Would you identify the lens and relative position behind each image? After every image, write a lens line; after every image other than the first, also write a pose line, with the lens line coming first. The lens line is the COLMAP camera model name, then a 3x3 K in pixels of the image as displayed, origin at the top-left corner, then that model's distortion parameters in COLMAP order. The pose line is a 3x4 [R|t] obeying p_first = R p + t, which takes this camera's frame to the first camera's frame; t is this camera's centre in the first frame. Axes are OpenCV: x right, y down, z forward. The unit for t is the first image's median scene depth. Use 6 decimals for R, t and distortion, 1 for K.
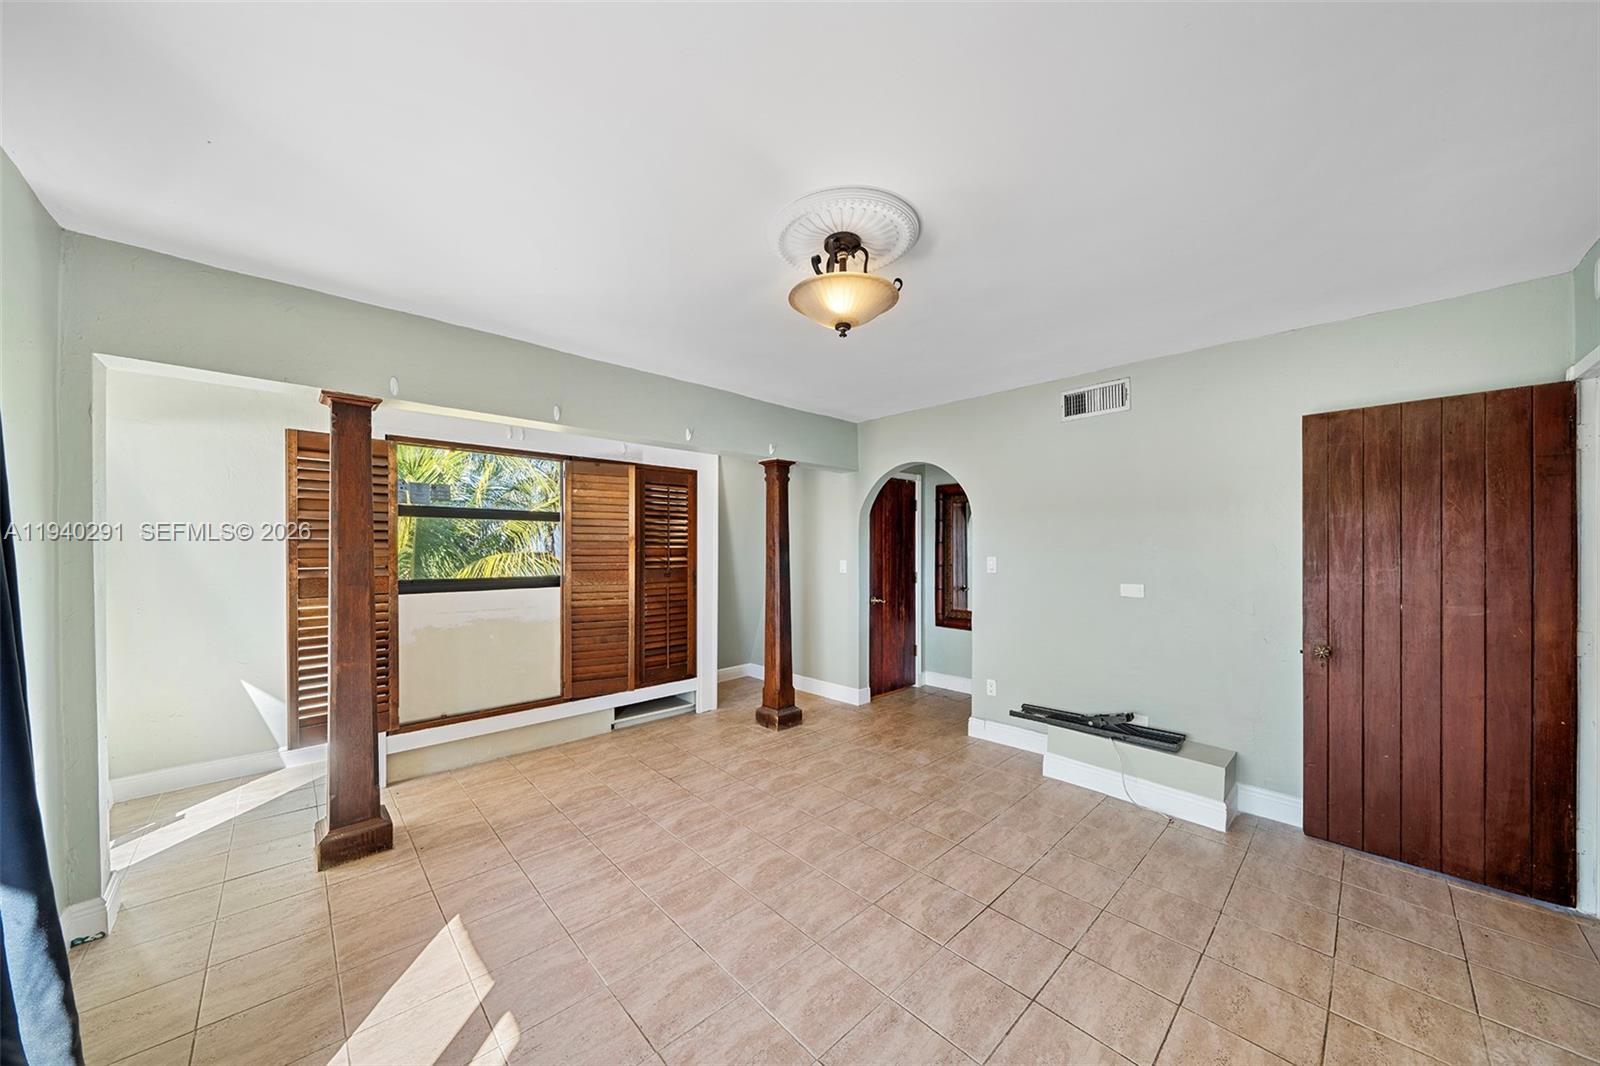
lens RADIAL K [[547.2, 0, 795.3], [0, 547.2, 547.6], [0, 0, 1]] dist [-0.000894, -0.000092]
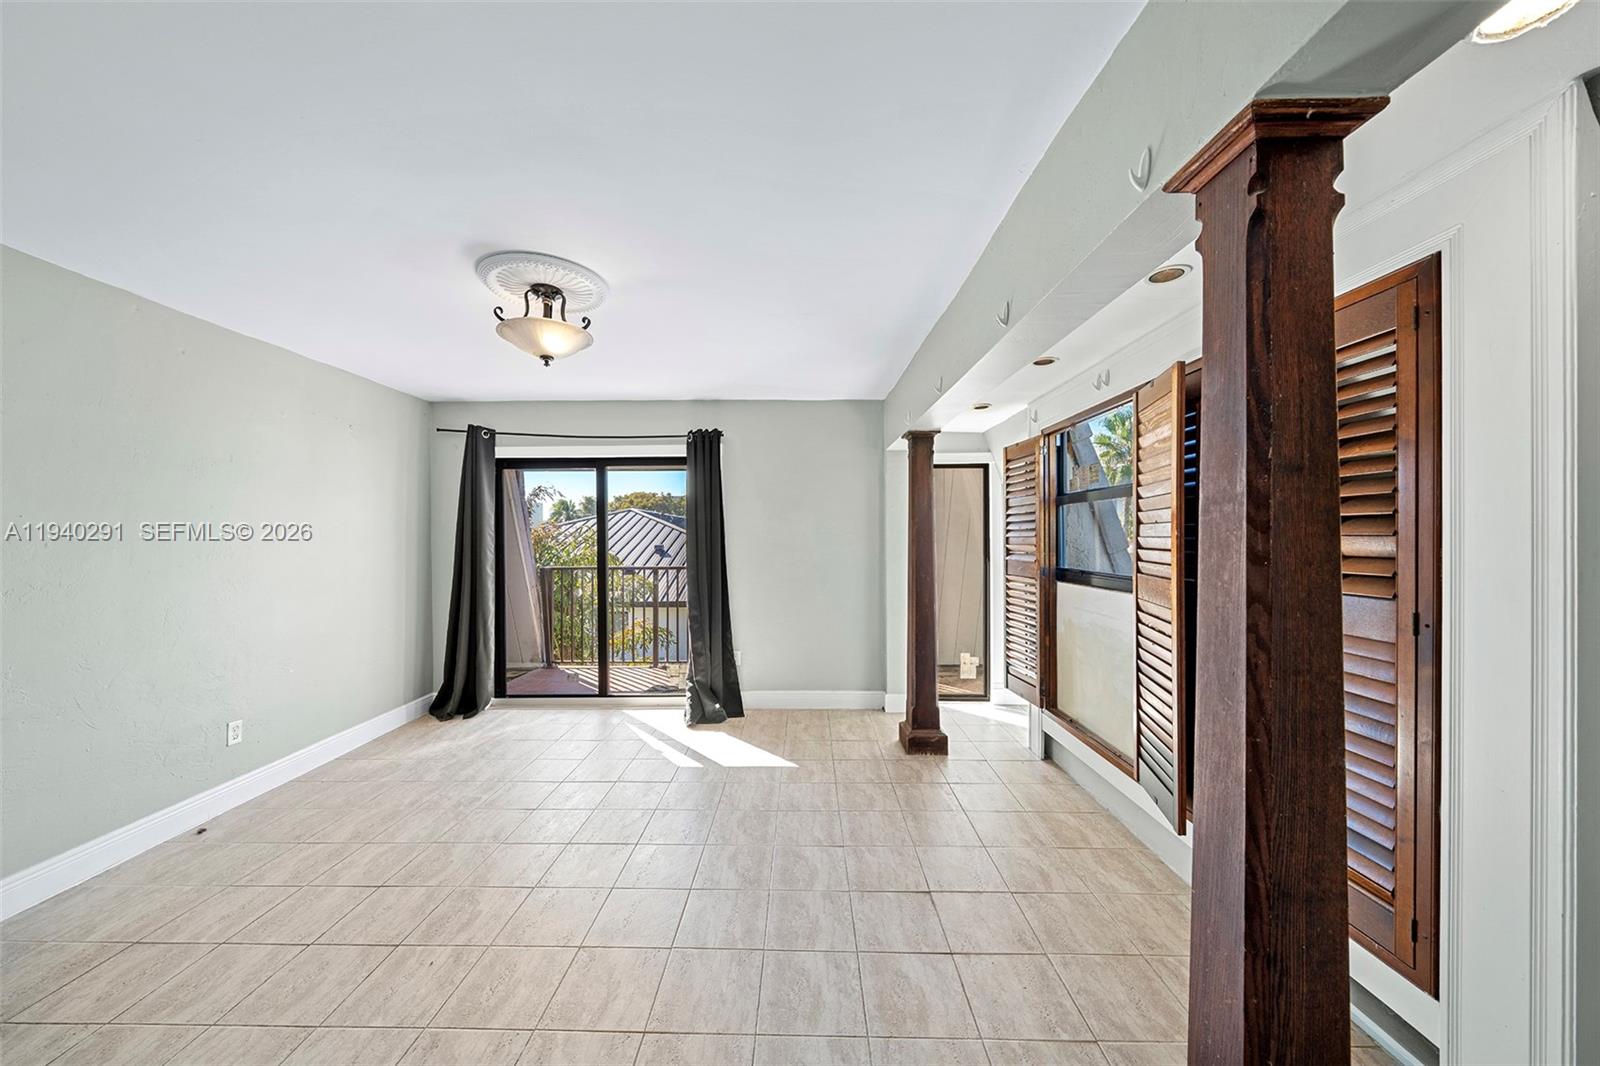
lens RADIAL K [[548.5, 0, 793.2], [0, 548.5, 543.5], [0, 0, 1]] dist [-0.009559, -0.000034]
pose [[-0.703750, 0.008157, -0.710401, 0.314470], [0.001929, 0.999952, 0.009572, 0.002256], [0.710445, 0.005366, -0.703733, 1.245852]]
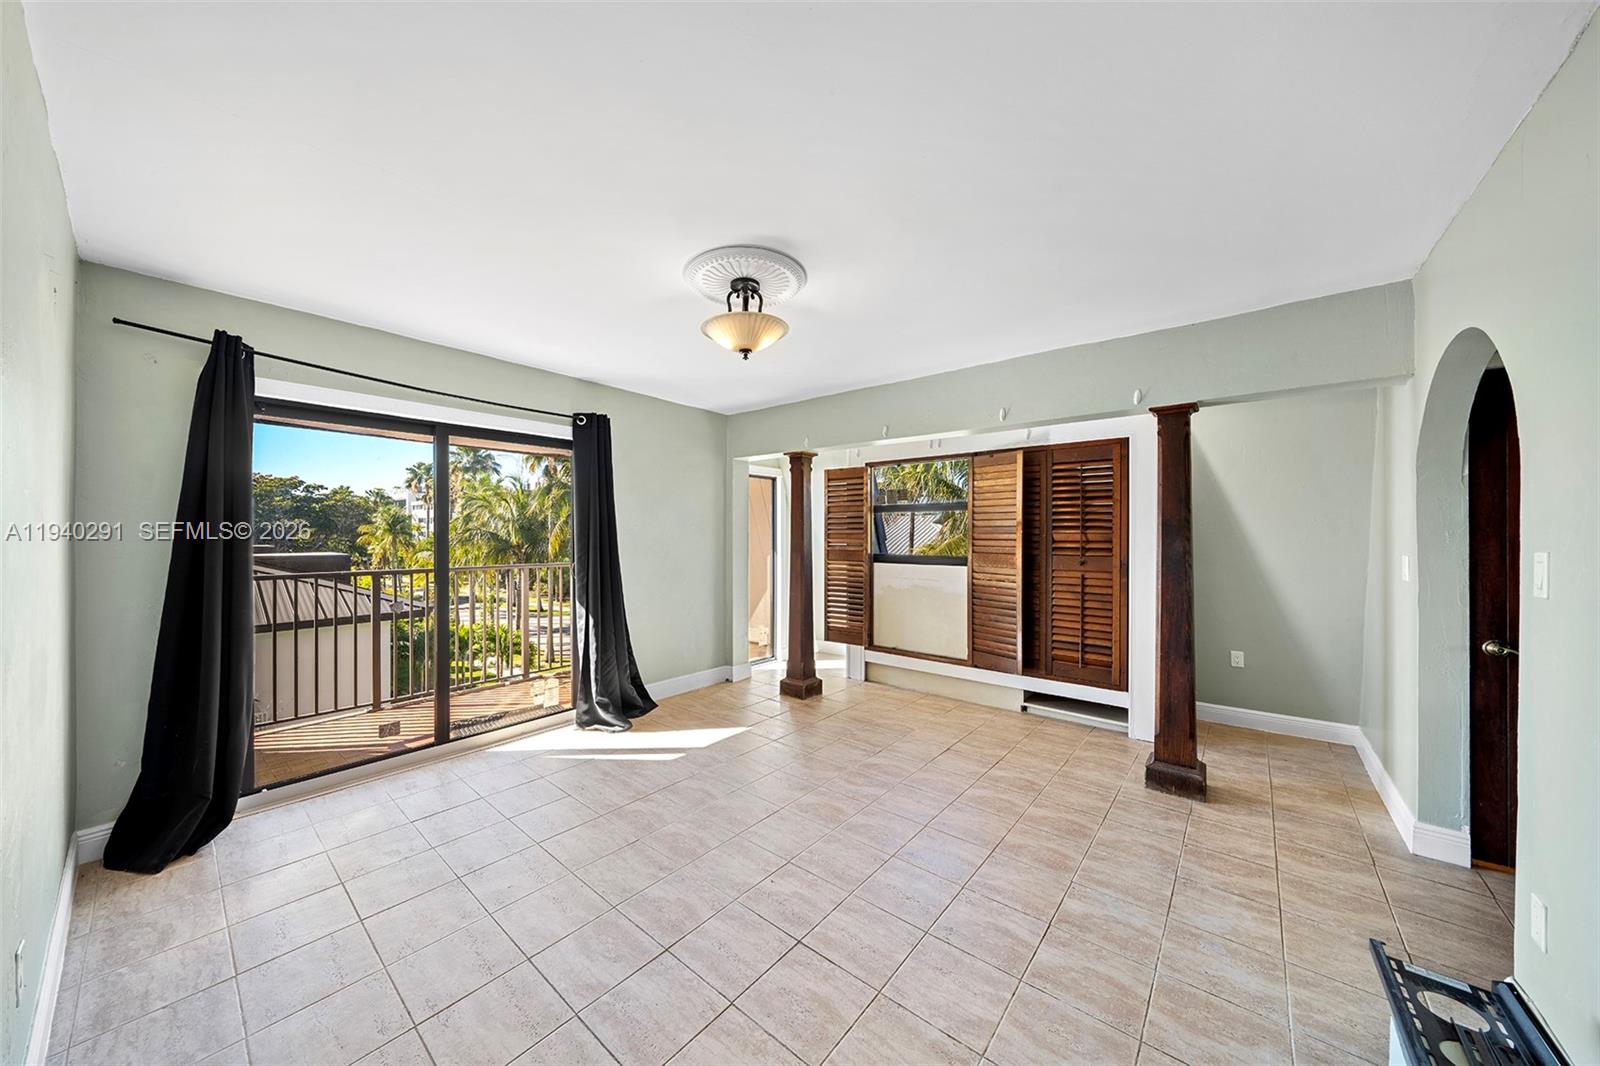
lens RADIAL K [[540.6, 0, 793.9], [0, 540.6, 534.4], [0, 0, 1]] dist [-0.009589, 0.000015]
pose [[0.113919, -0.004185, -0.993481, 0.722779], [-0.002970, 0.999985, -0.004553, 0.010673], [0.993486, 0.003469, 0.113905, 0.539680]]
